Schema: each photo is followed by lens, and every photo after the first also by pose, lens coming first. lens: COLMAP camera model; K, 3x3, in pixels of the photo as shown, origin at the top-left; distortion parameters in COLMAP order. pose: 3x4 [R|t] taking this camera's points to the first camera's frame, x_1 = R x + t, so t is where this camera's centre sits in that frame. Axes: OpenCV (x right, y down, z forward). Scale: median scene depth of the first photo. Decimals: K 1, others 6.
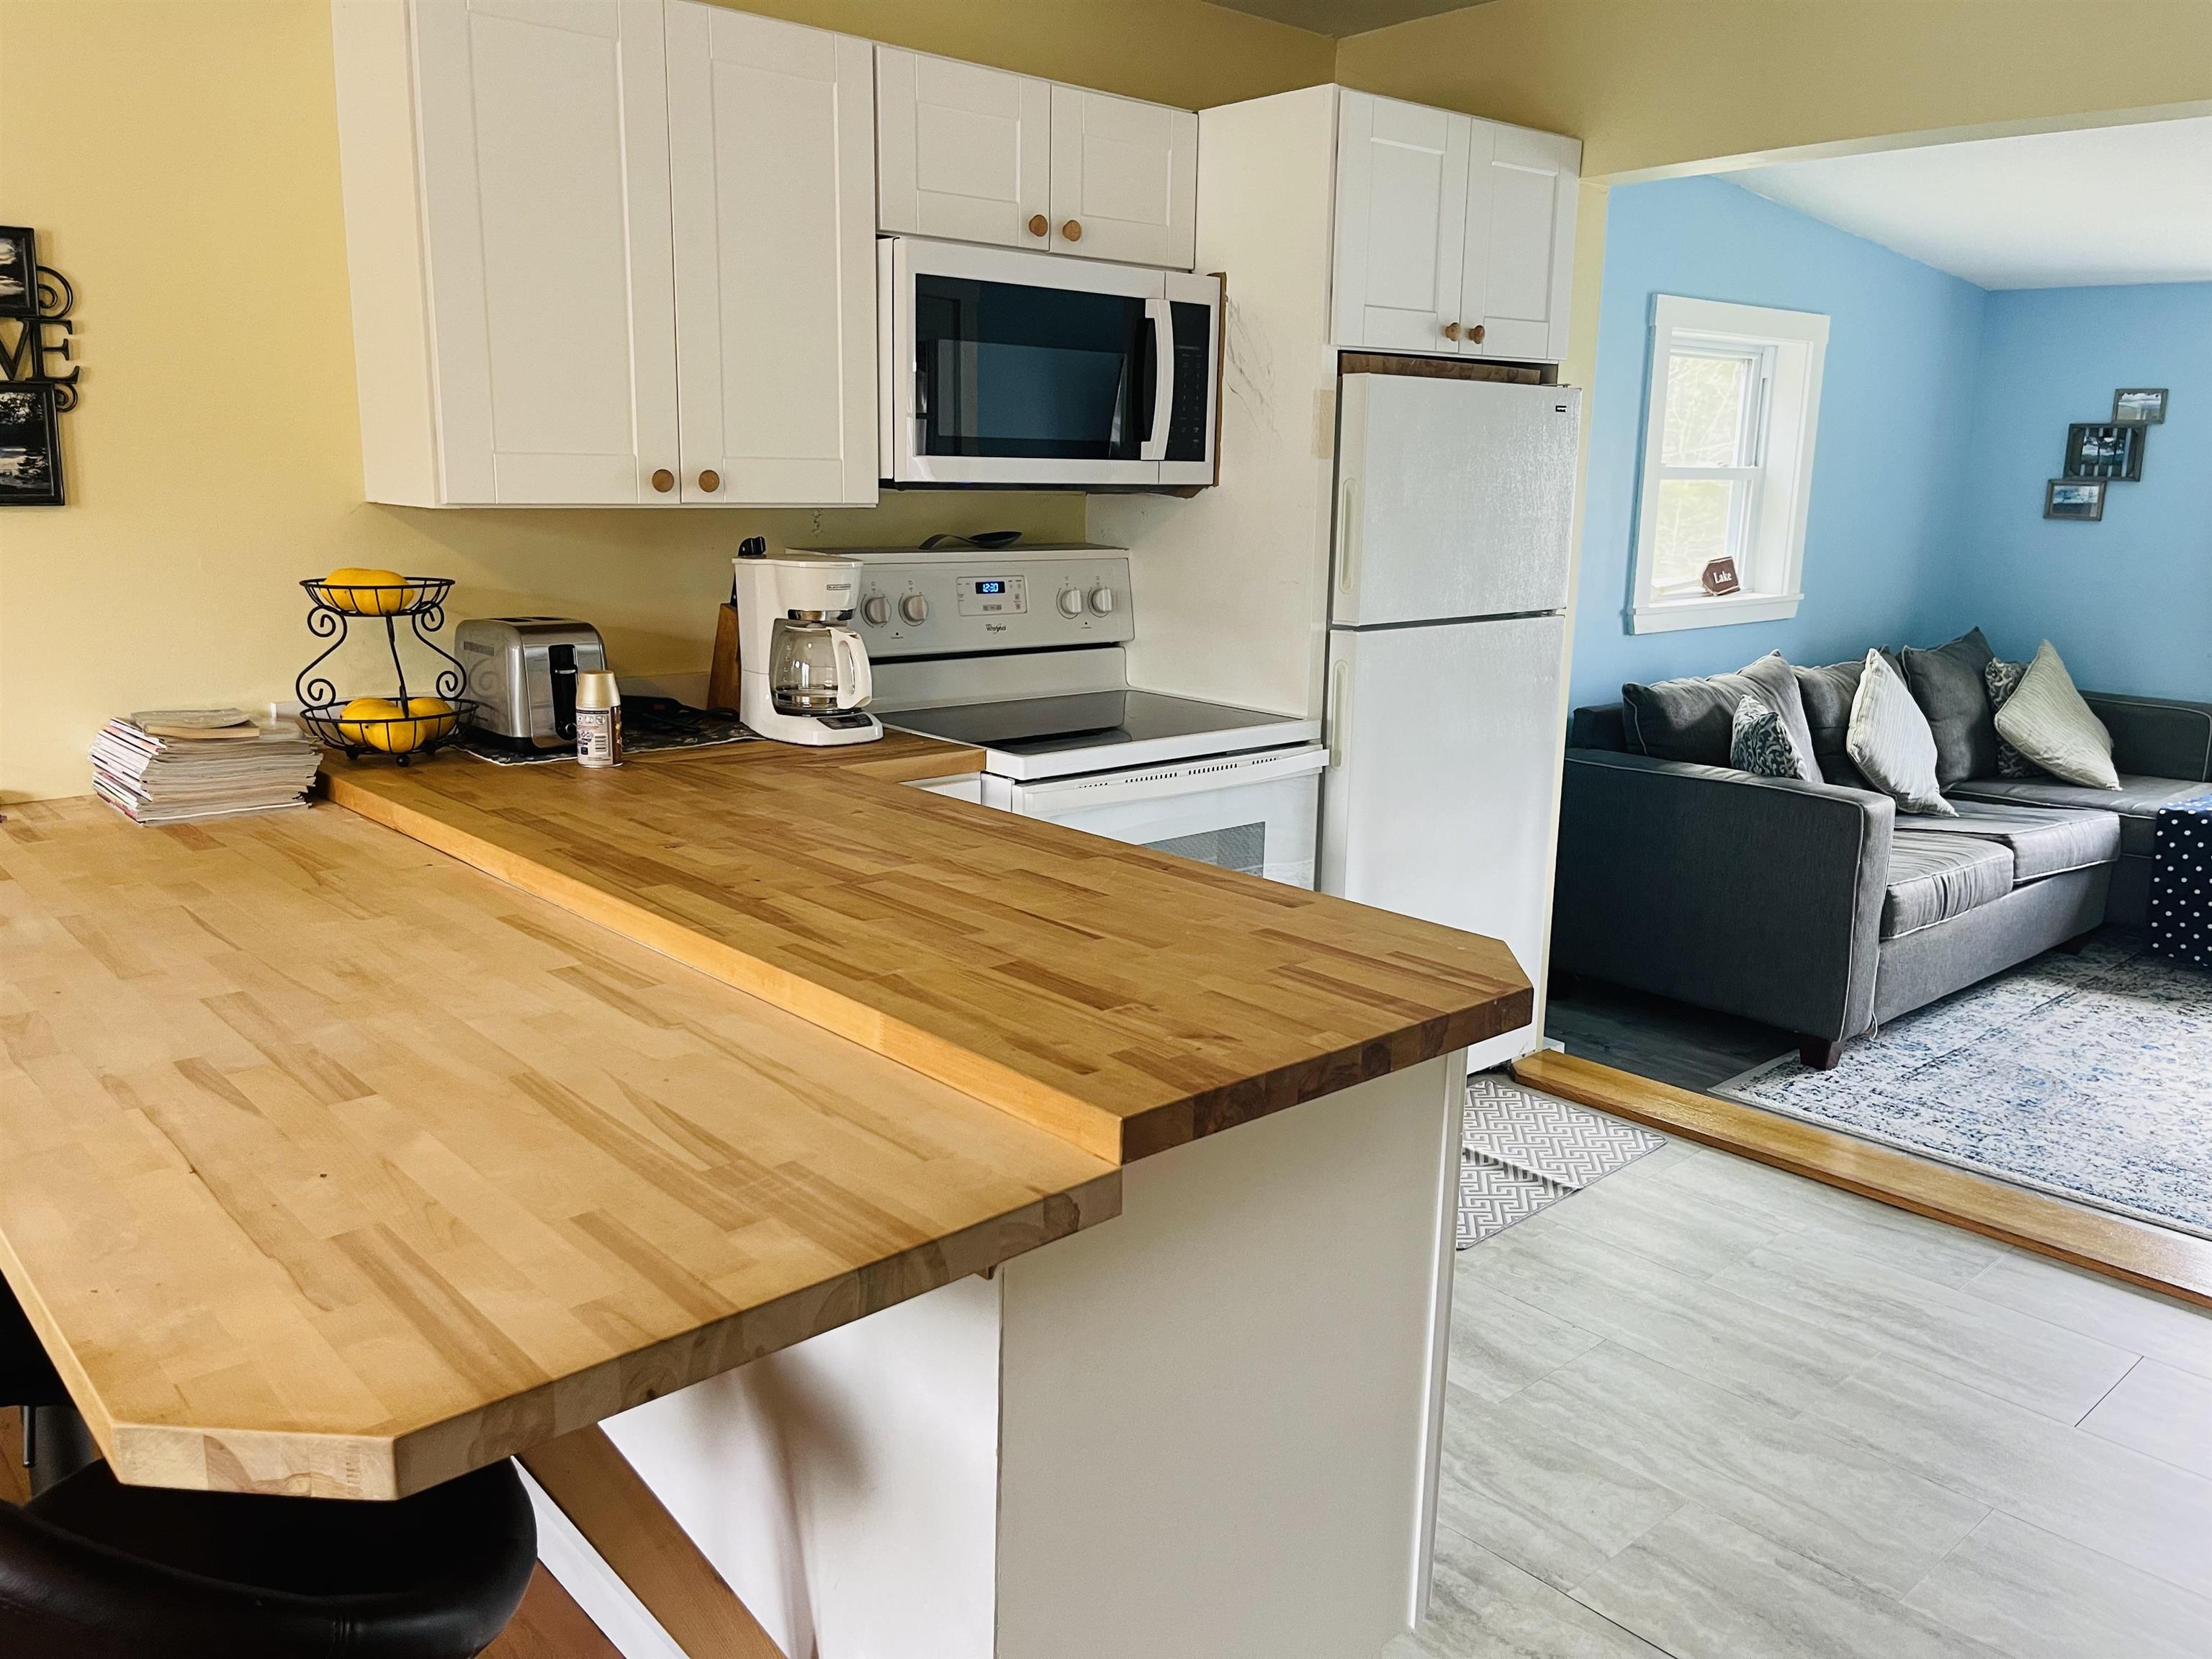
lens RADIAL K [[1678.7, 0, 1099.0], [0, 1678.7, 831.1], [0, 0, 1]] dist [0.092399, -0.141635]
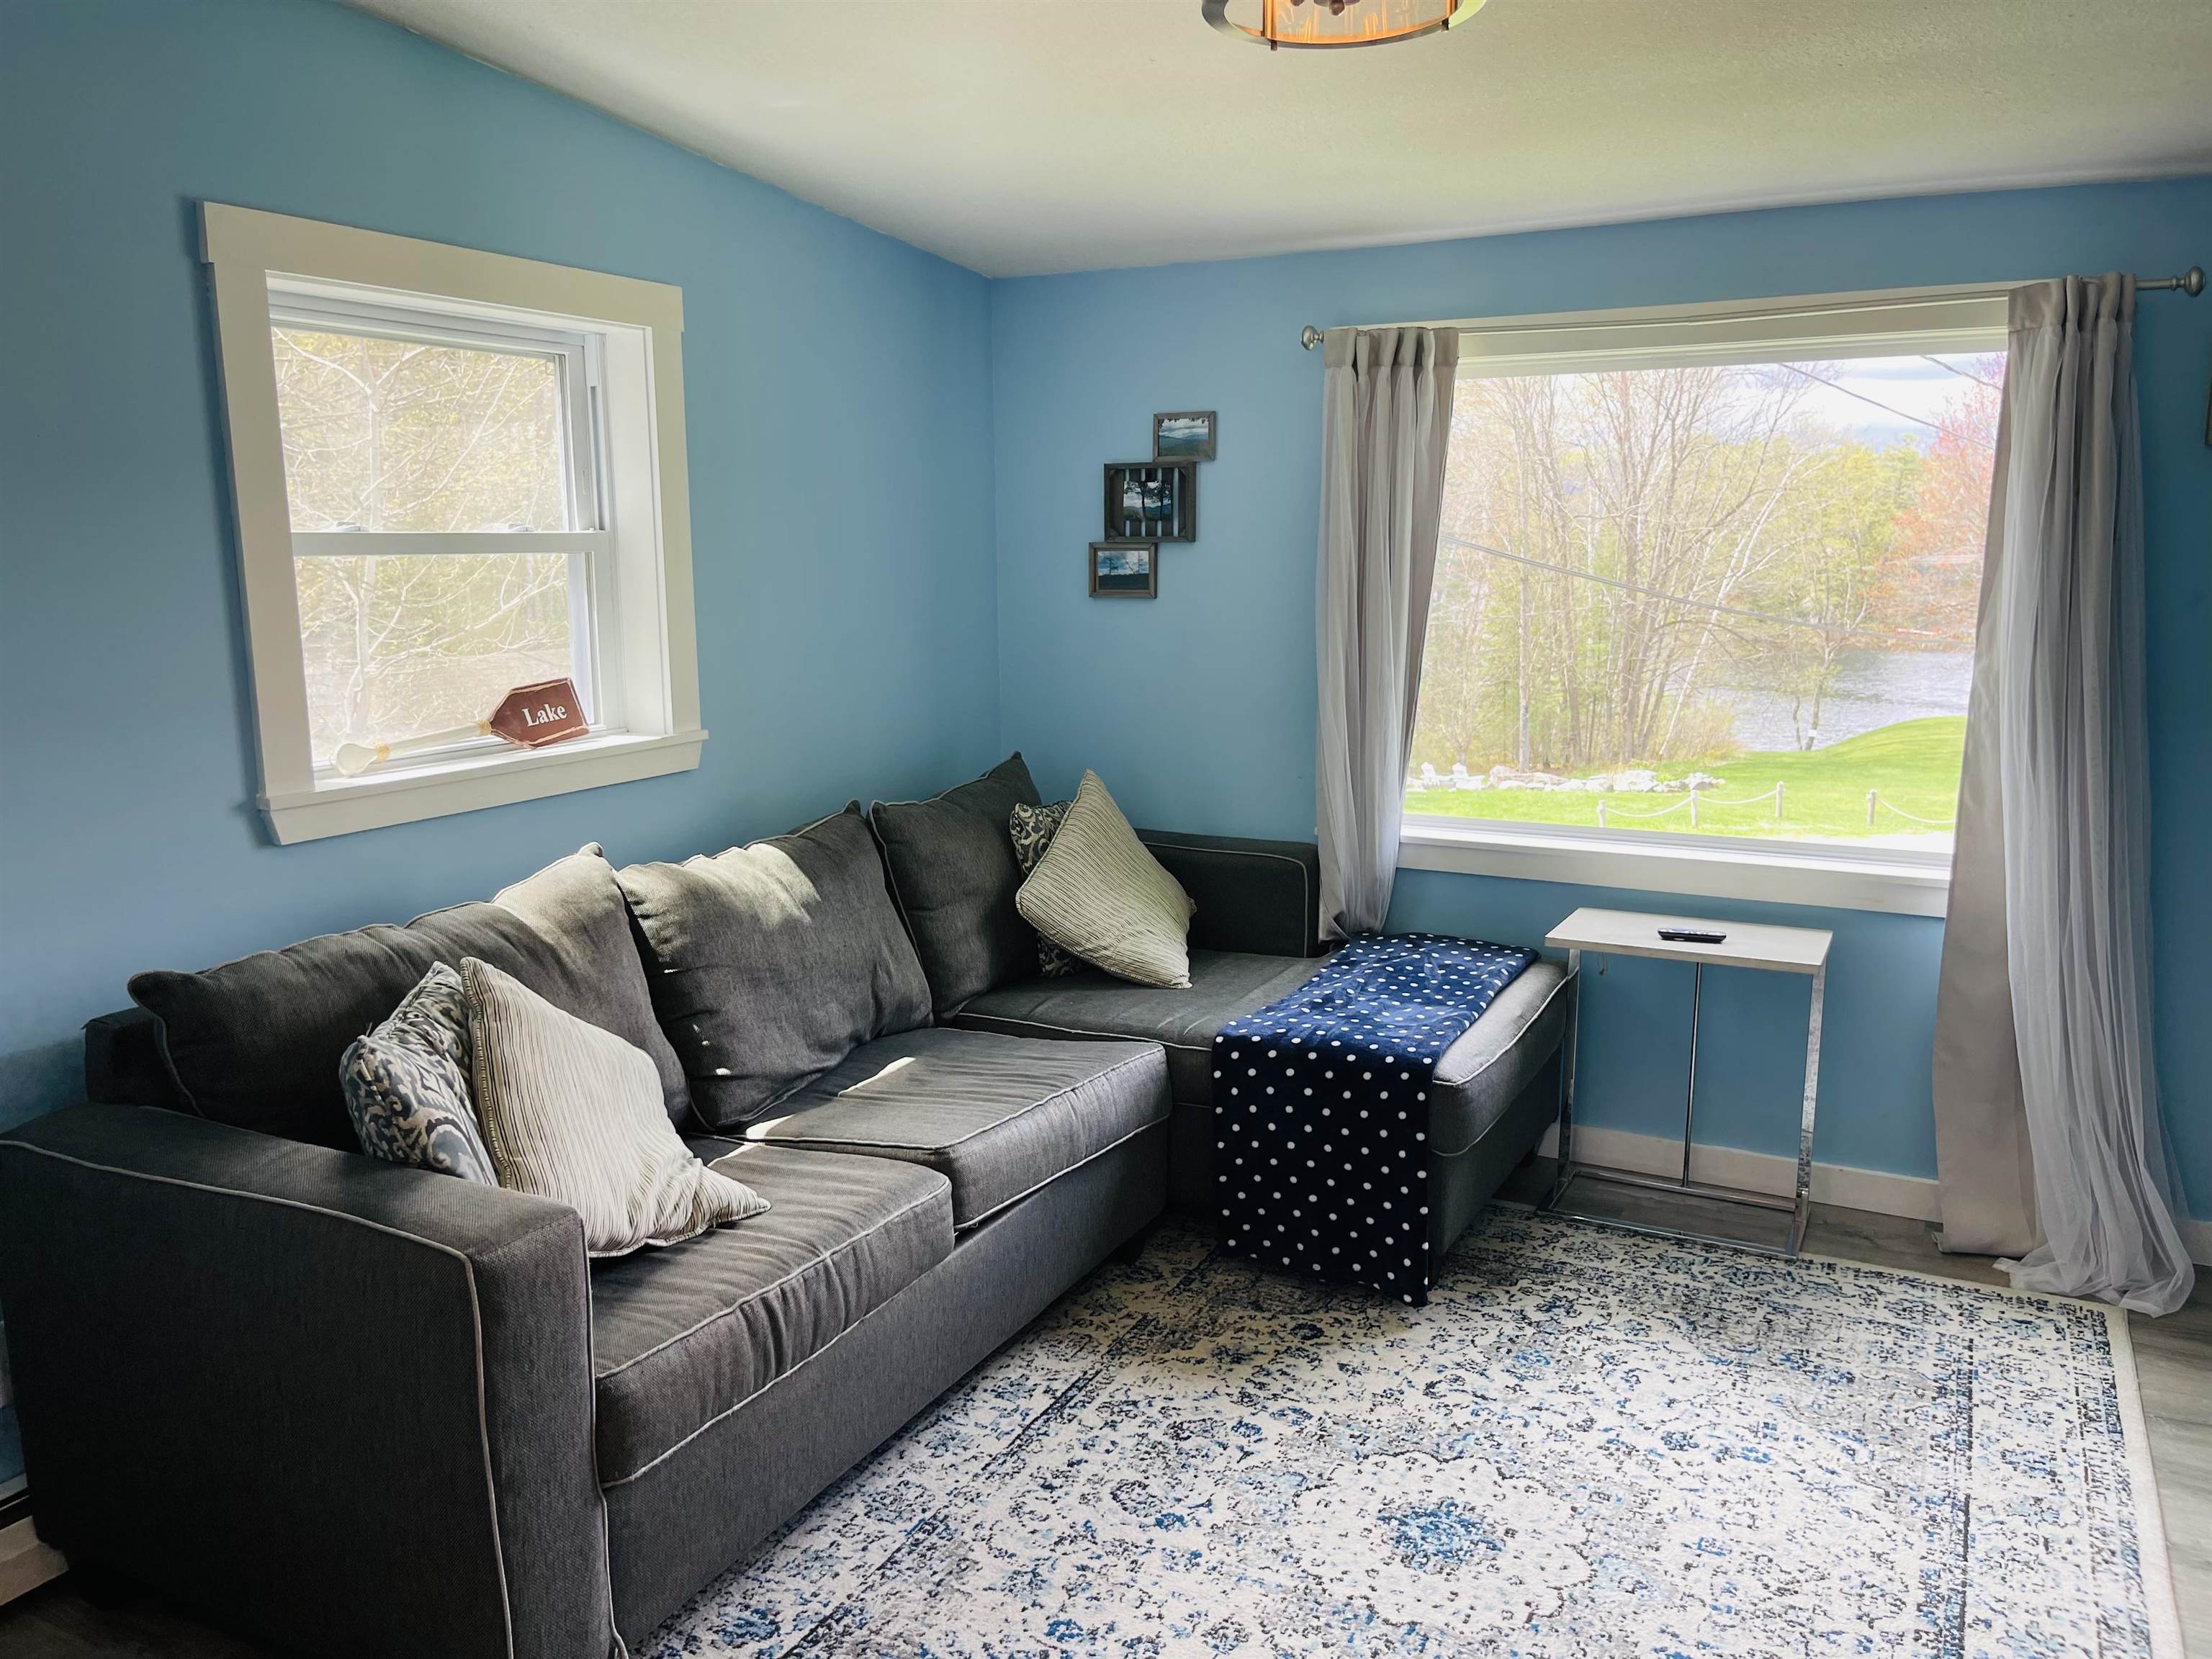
lens RADIAL K [[1678.7, 0, 1099.0], [0, 1678.7, 831.1], [0, 0, 1]] dist [0.092399, -0.141635]
pose [[0.936030, -0.082936, 0.342008, 0.597000], [0.096077, 0.995139, -0.021630, -0.134189], [-0.338552, 0.053105, 0.939448, 0.653707]]
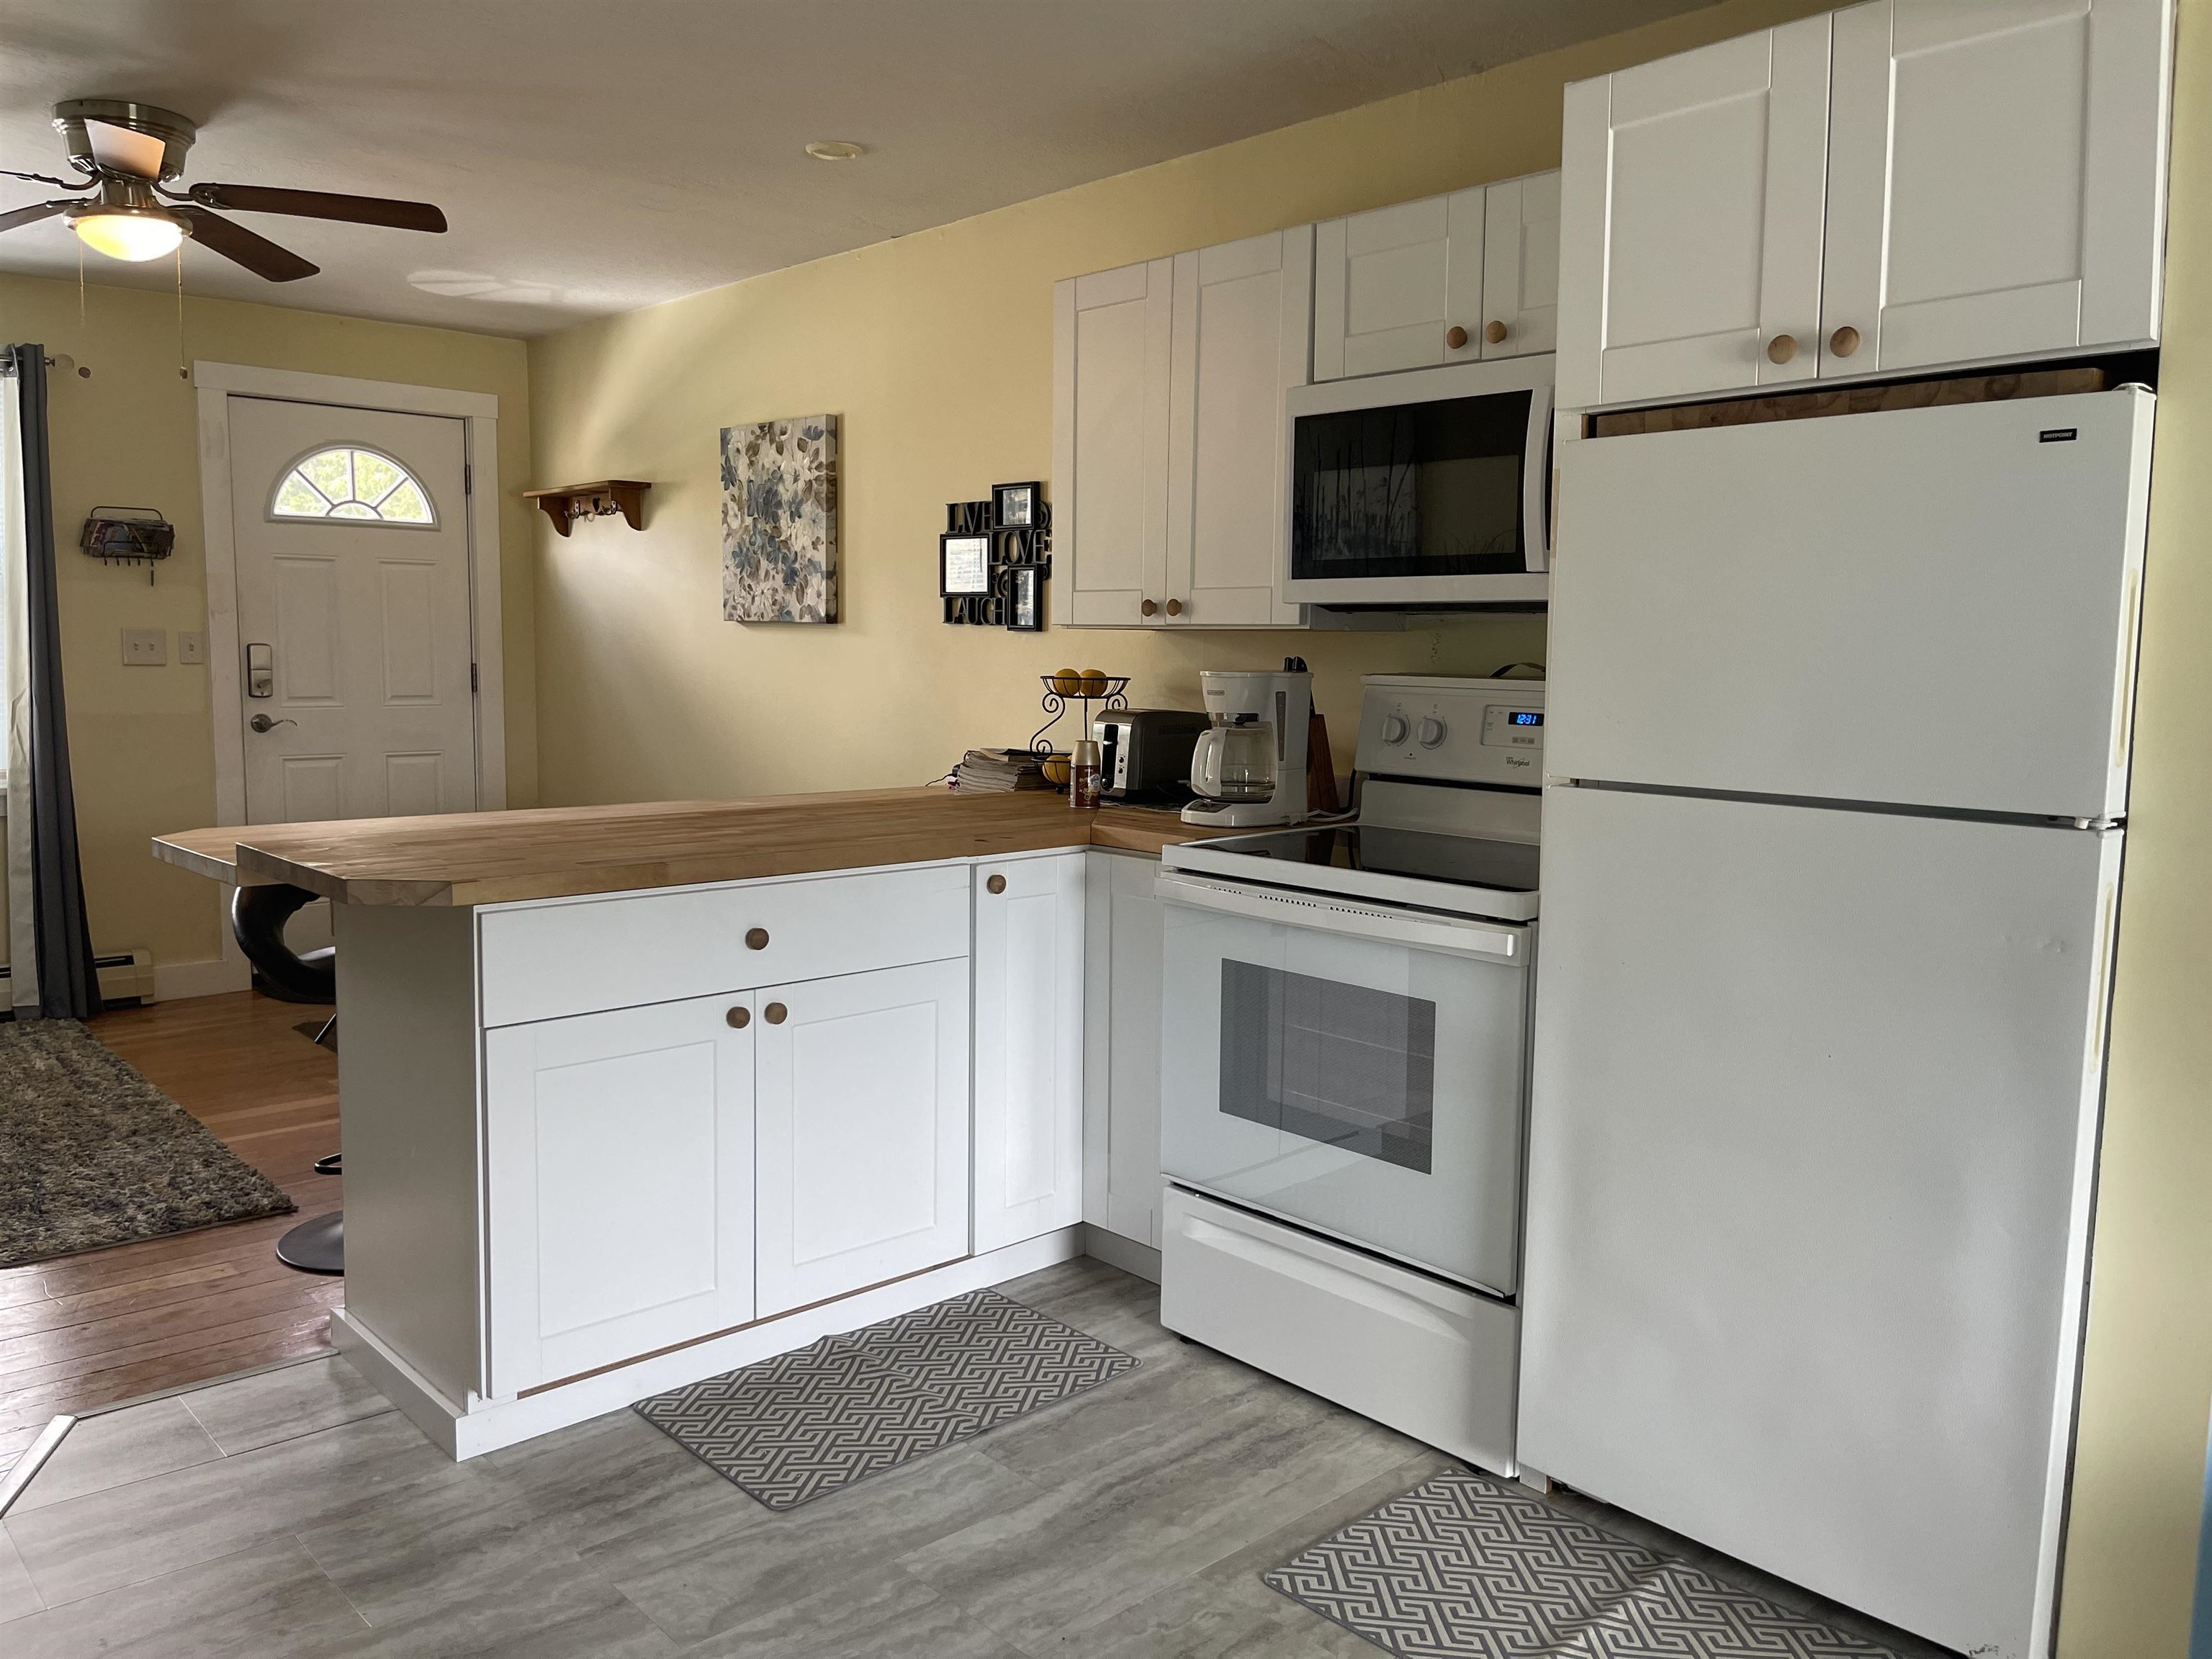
lens RADIAL K [[1656.9, 0, 1114.1], [0, 1656.9, 824.5], [0, 0, 1]] dist [0.054326, -0.000731]
pose [[0.010432, 0.093148, -0.995598, 0.879110], [-0.228075, 0.969629, 0.088329, -0.123030], [0.973588, 0.226149, 0.031360, 0.800011]]
